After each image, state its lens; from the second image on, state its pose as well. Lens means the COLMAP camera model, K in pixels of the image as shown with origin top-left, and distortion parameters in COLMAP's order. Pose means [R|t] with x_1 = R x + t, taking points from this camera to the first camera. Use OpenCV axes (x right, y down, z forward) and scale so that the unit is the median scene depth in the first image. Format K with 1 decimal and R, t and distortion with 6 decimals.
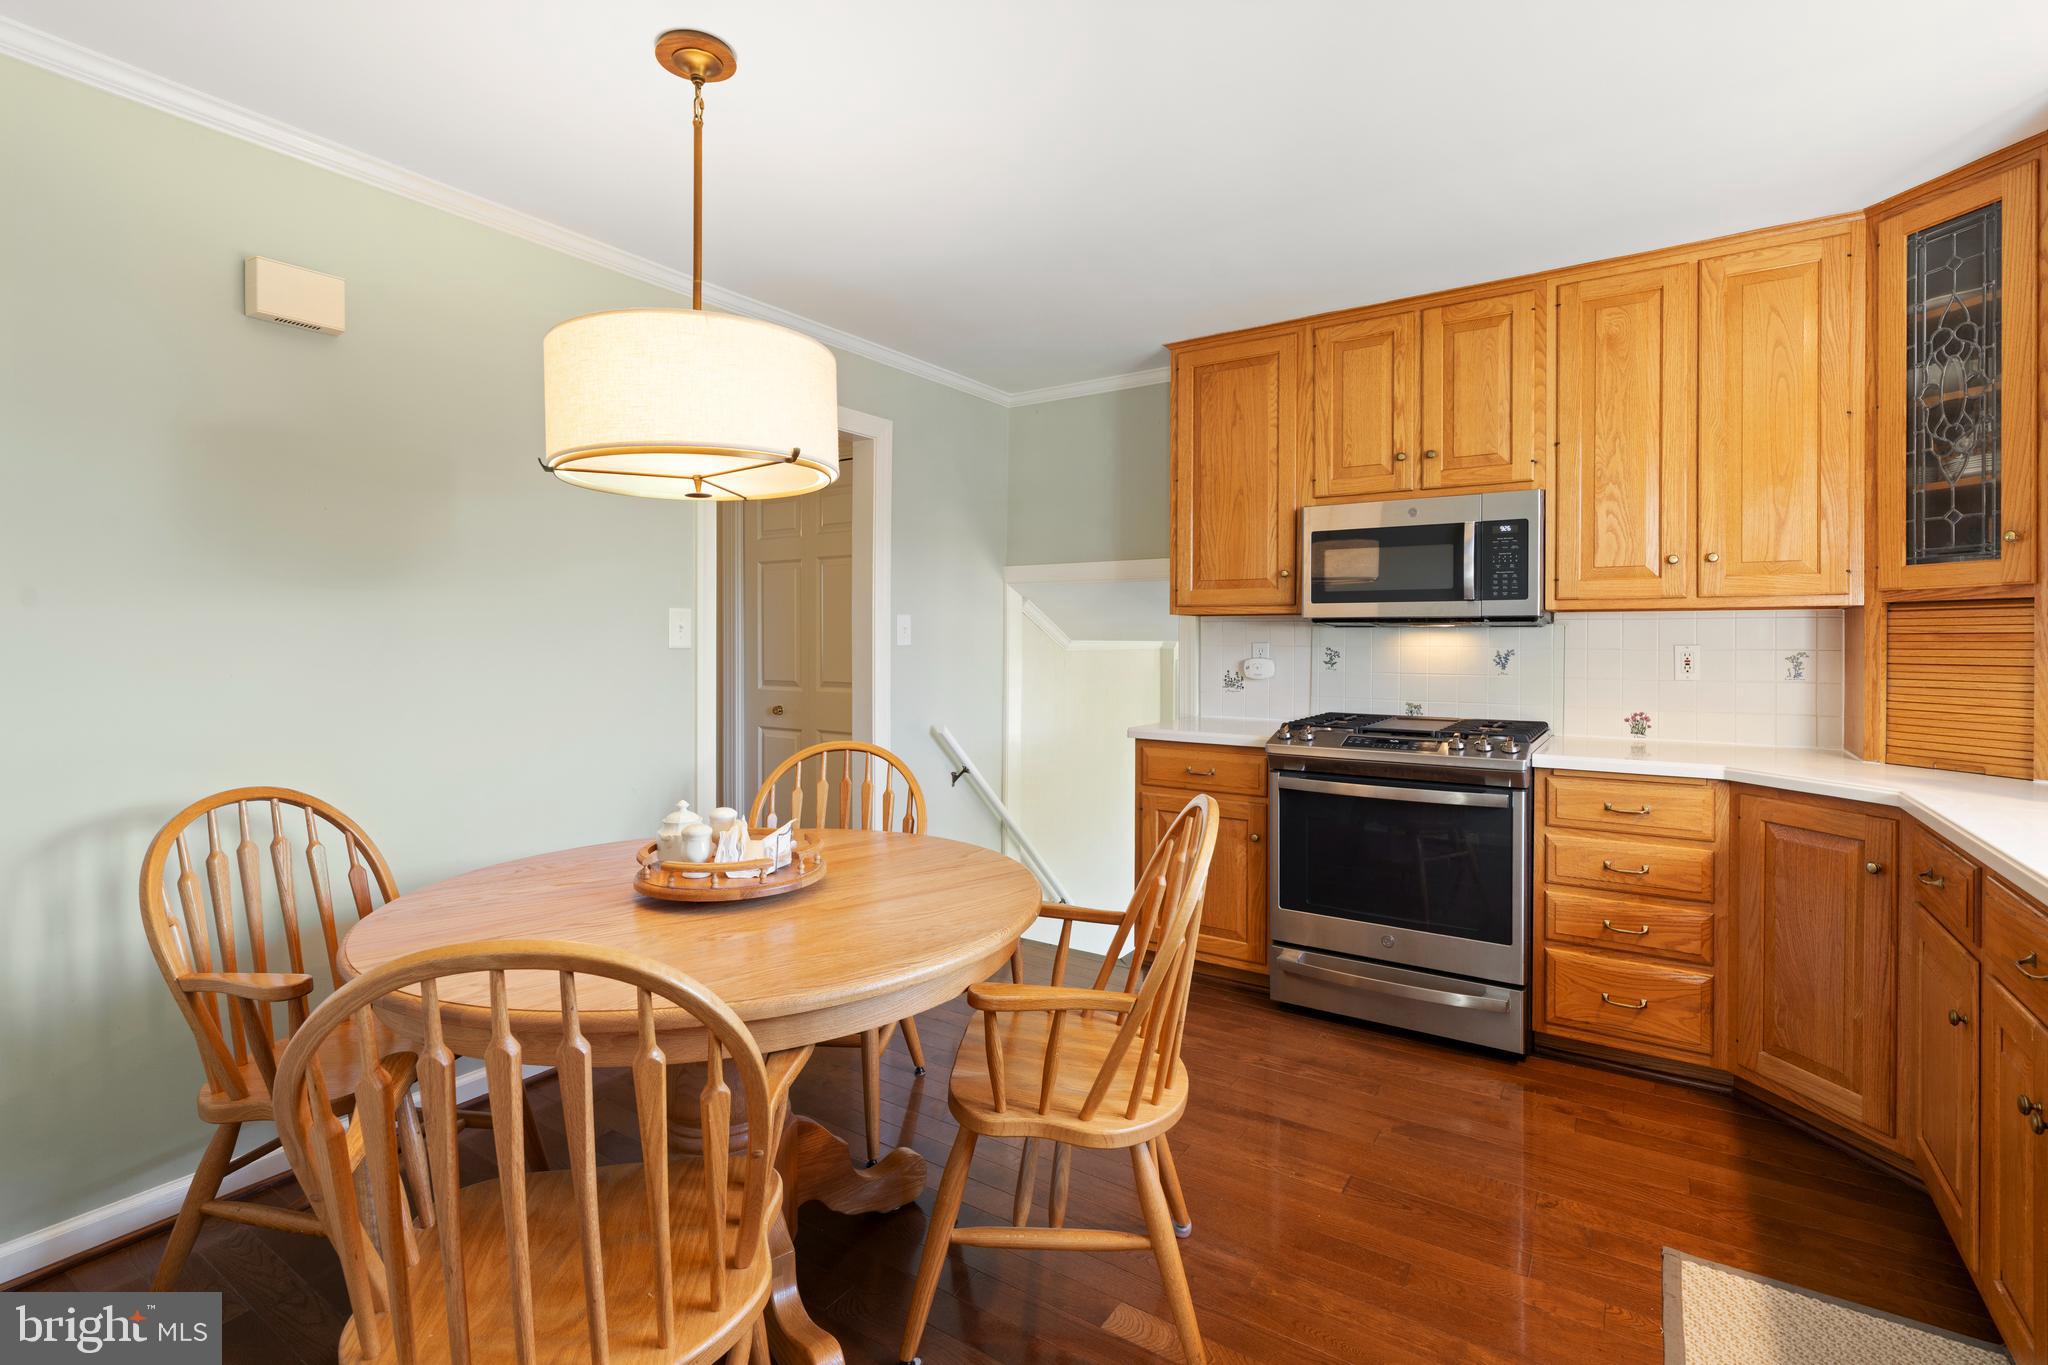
lens RADIAL K [[931.9, 0, 1022.8], [0, 931.9, 645.0], [0, 0, 1]] dist [-0.007161, 0.001795]
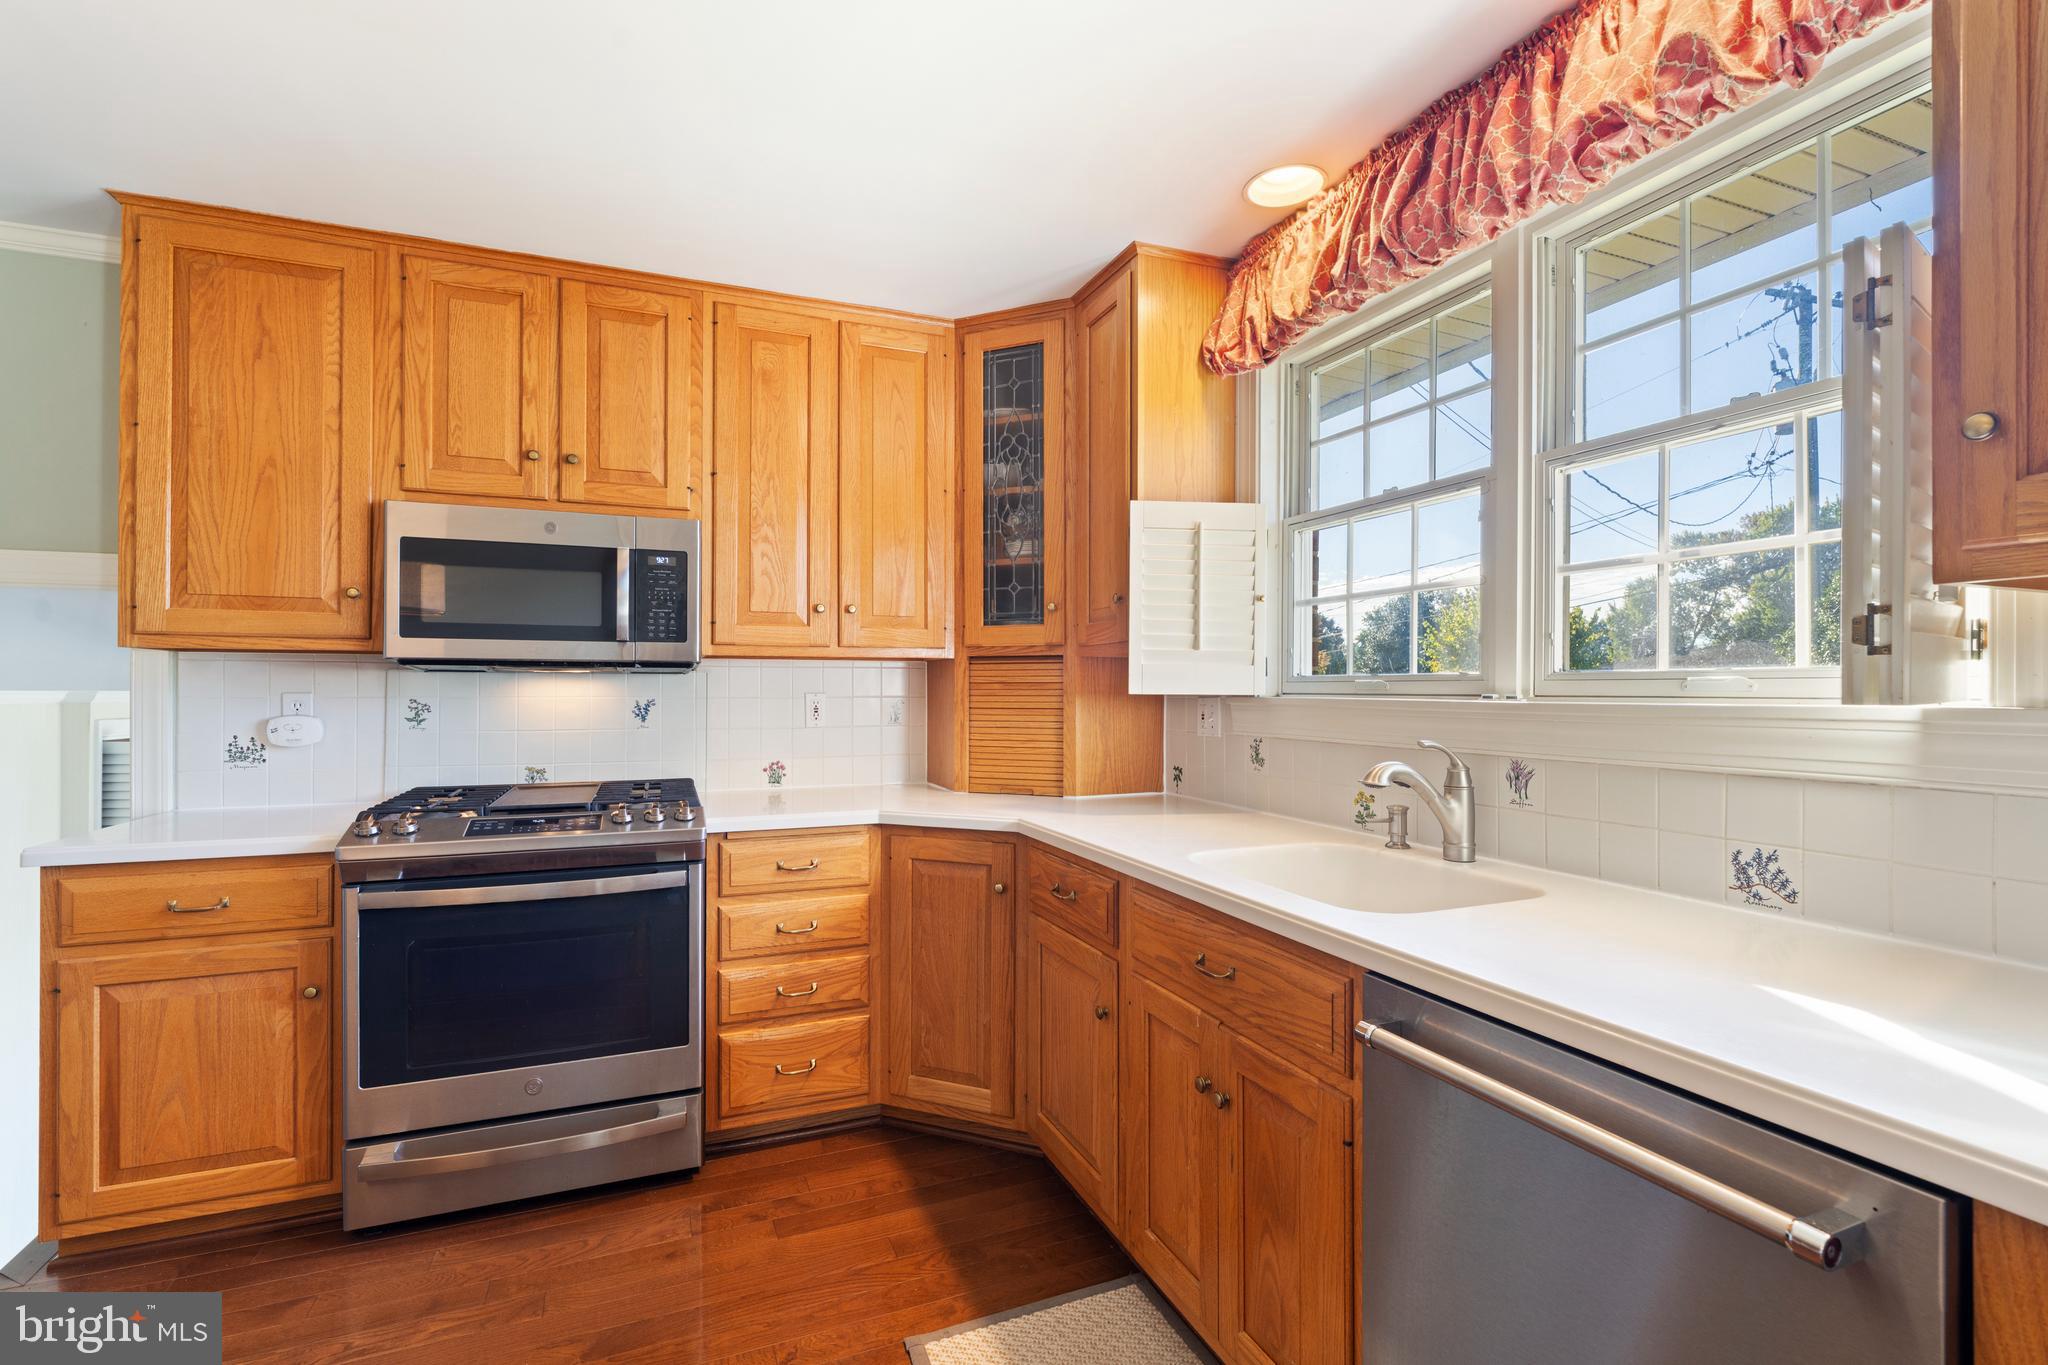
lens RADIAL K [[931.9, 0, 1029.1], [0, 931.9, 682.6], [0, 0, 1]] dist [-0.007161, 0.001795]
pose [[0.557671, 0.002475, 0.830058, -0.011313], [0.004959, 0.999968, -0.006313, -0.003872], [-0.830047, 0.007637, 0.557641, 0.234716]]
